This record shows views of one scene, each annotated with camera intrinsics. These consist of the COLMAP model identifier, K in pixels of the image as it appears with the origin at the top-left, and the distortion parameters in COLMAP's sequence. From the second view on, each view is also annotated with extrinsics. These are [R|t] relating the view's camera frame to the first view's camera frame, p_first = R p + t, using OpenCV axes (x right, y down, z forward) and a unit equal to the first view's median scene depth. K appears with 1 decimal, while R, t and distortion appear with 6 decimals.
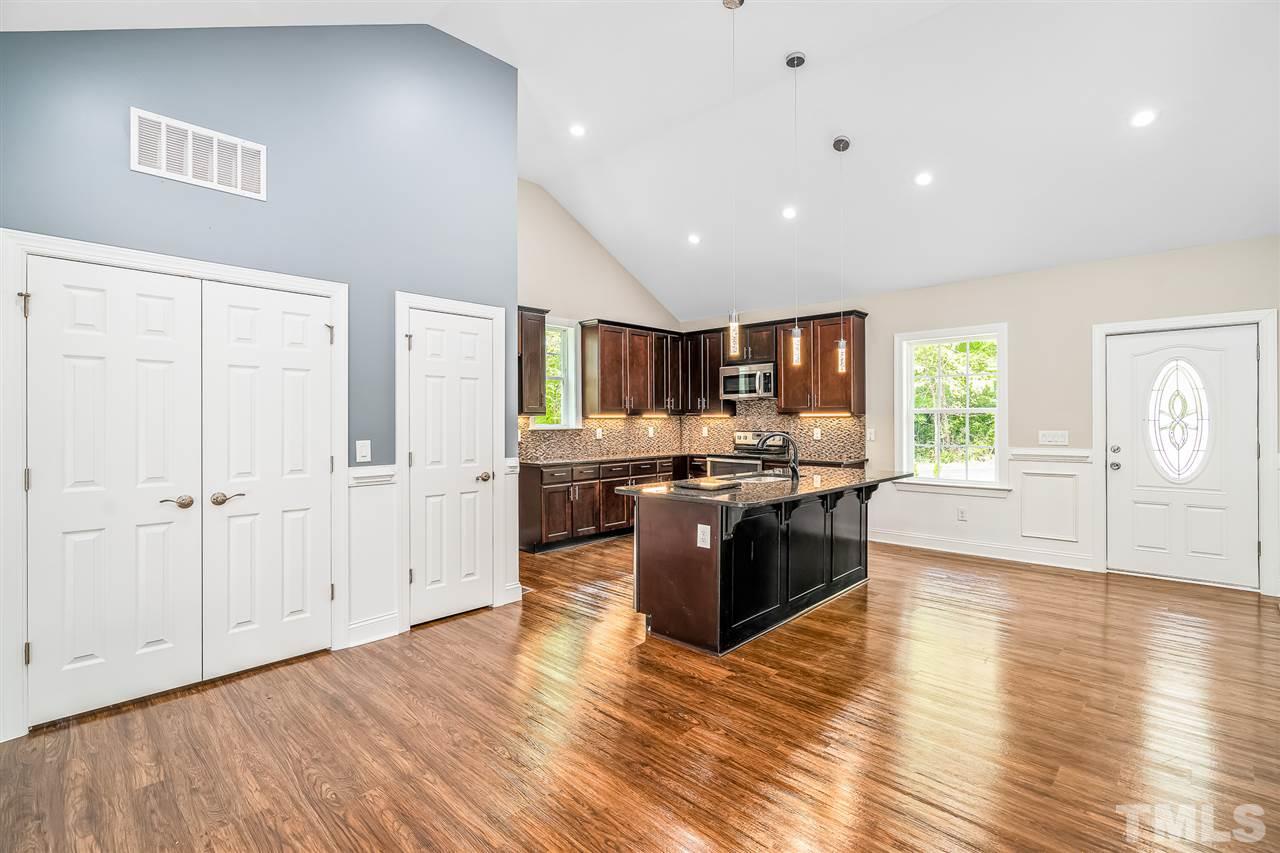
lens RADIAL K [[588.1, 0, 638.2], [0, 588.1, 418.4], [0, 0, 1]] dist [-0.004352, 0.002182]
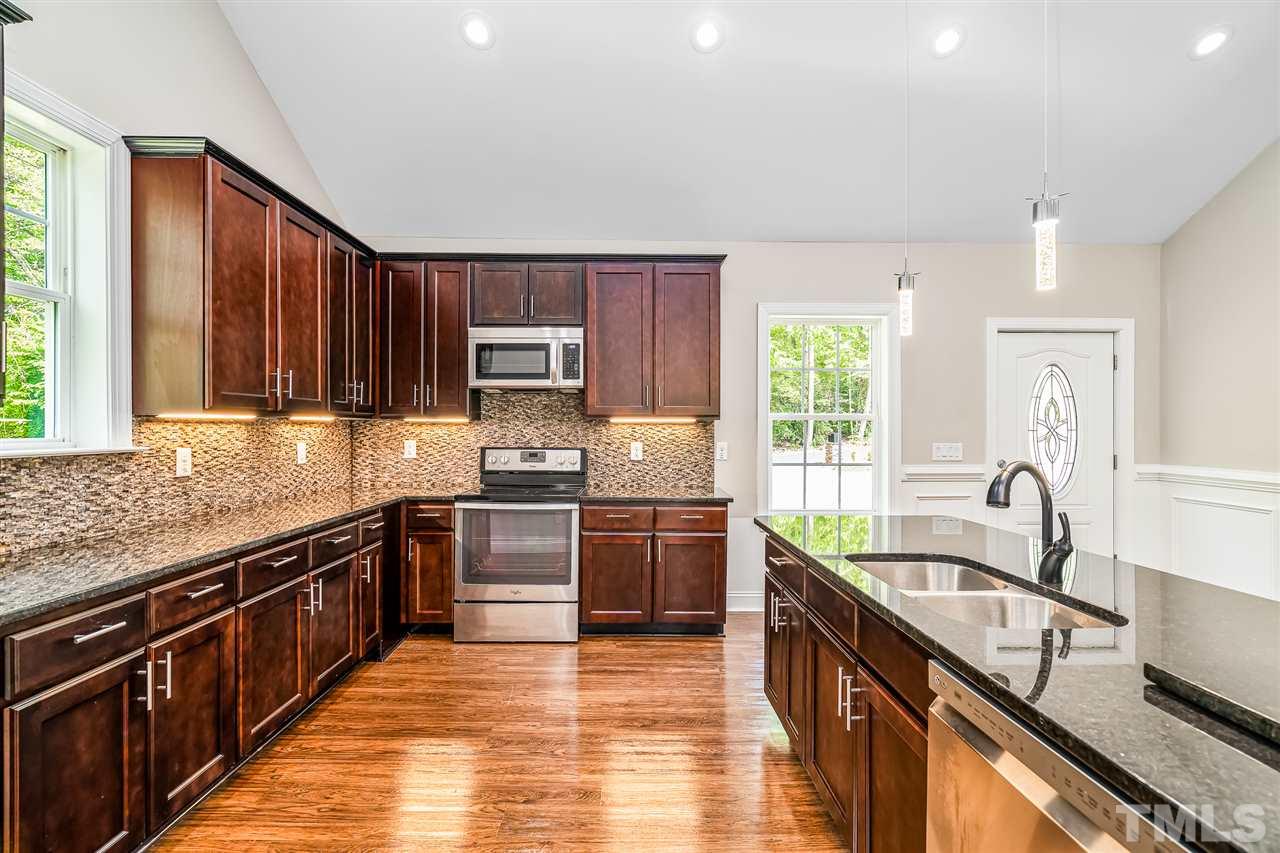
lens RADIAL K [[588.1, 0, 646.5], [0, 588.1, 427.3], [0, 0, 1]] dist [-0.004352, 0.002182]
pose [[0.716043, 0.005857, 0.698031, -0.121481], [-0.006991, 0.999975, -0.001219, 0.002161], [-0.698021, -0.004007, 0.716066, 0.549270]]
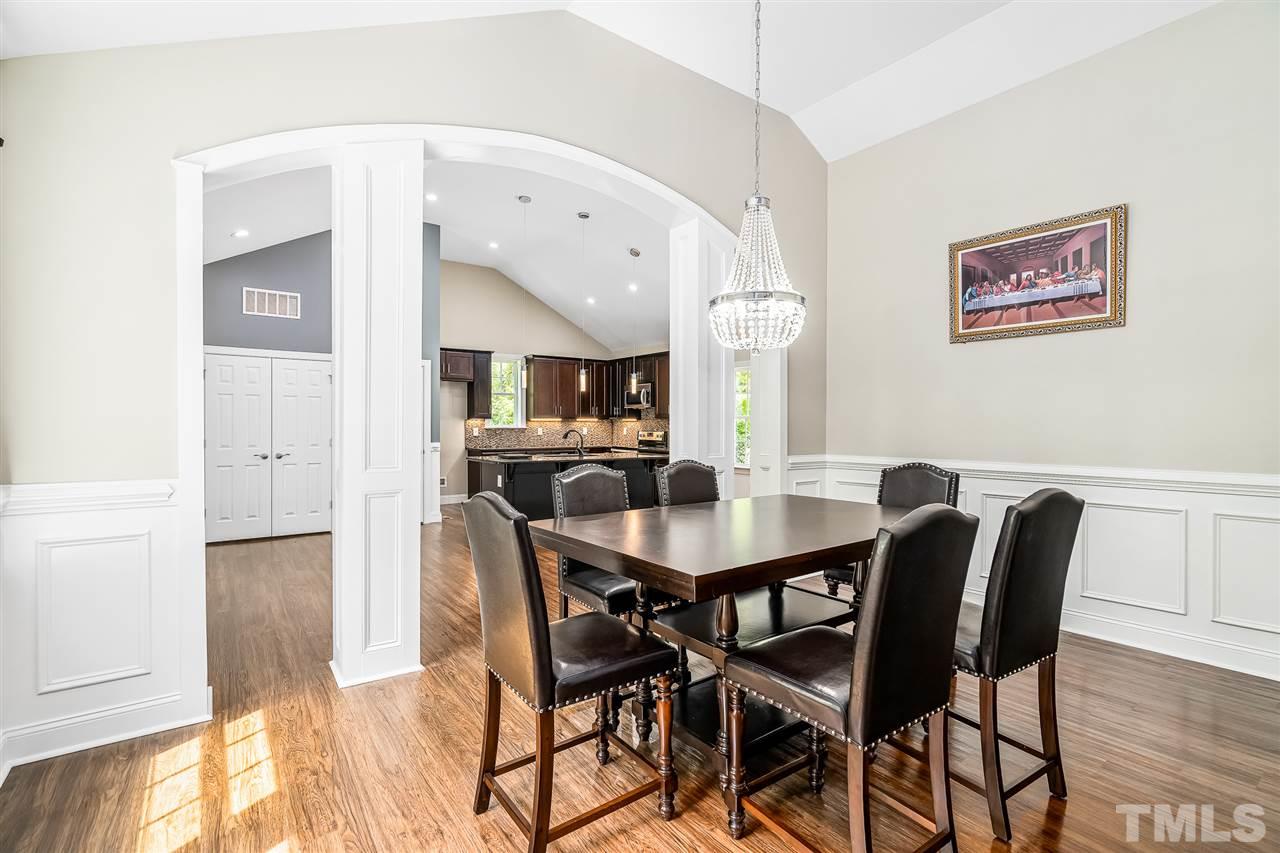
lens RADIAL K [[588.1, 0, 636.2], [0, 588.1, 424.6], [0, 0, 1]] dist [-0.004352, 0.002182]
pose [[0.984119, 0.007179, -0.177363, 0.448428], [-0.006198, 0.999962, 0.006081, -0.001776], [0.177400, -0.004885, 0.984127, -0.420505]]
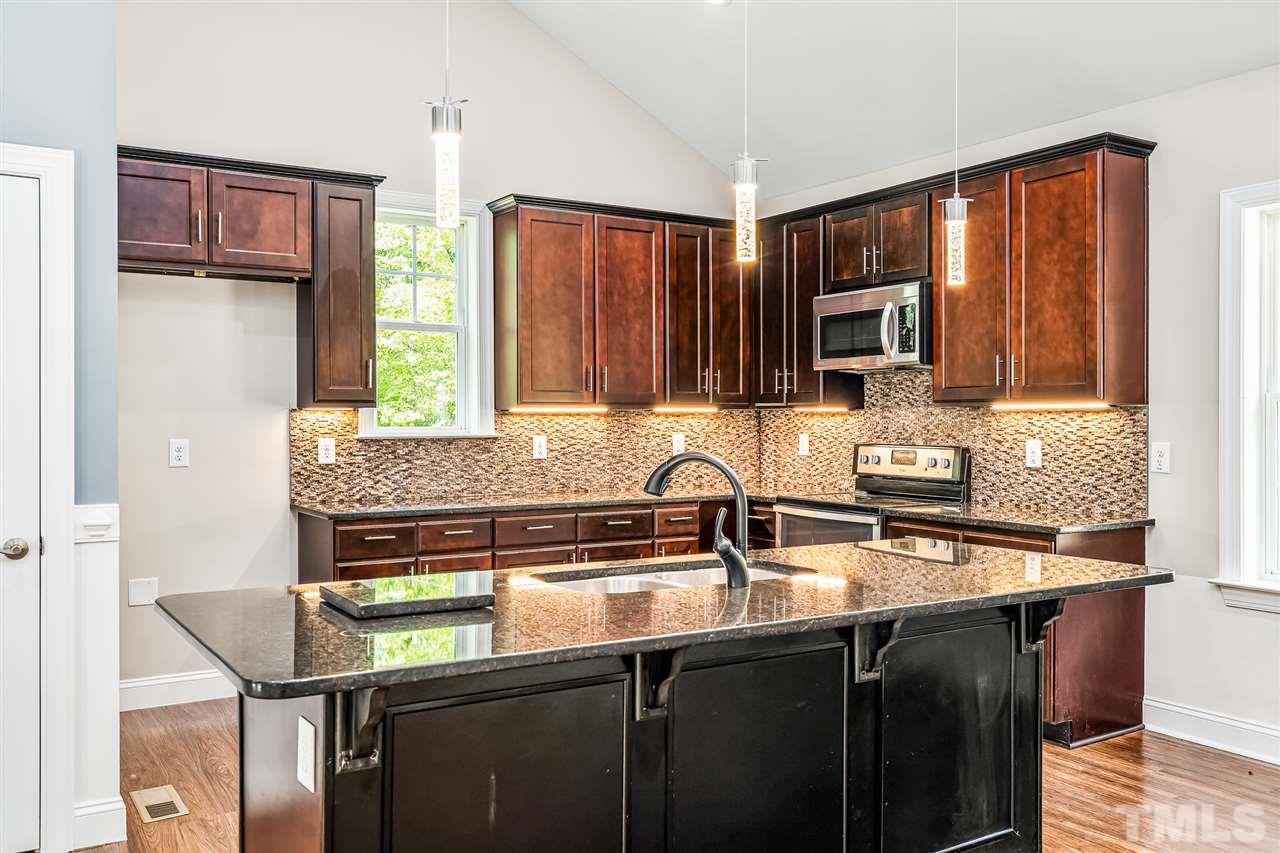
lens RADIAL K [[1069.1, 0, 635.6], [0, 1069.1, 420.8], [0, 0, 1]] dist [0.001649, 0.009633]
pose [[0.968804, 0.003244, -0.247808, 0.221531], [-0.002227, 0.999988, 0.004384, 0.001475], [0.247819, -0.003696, 0.968799, 0.218544]]
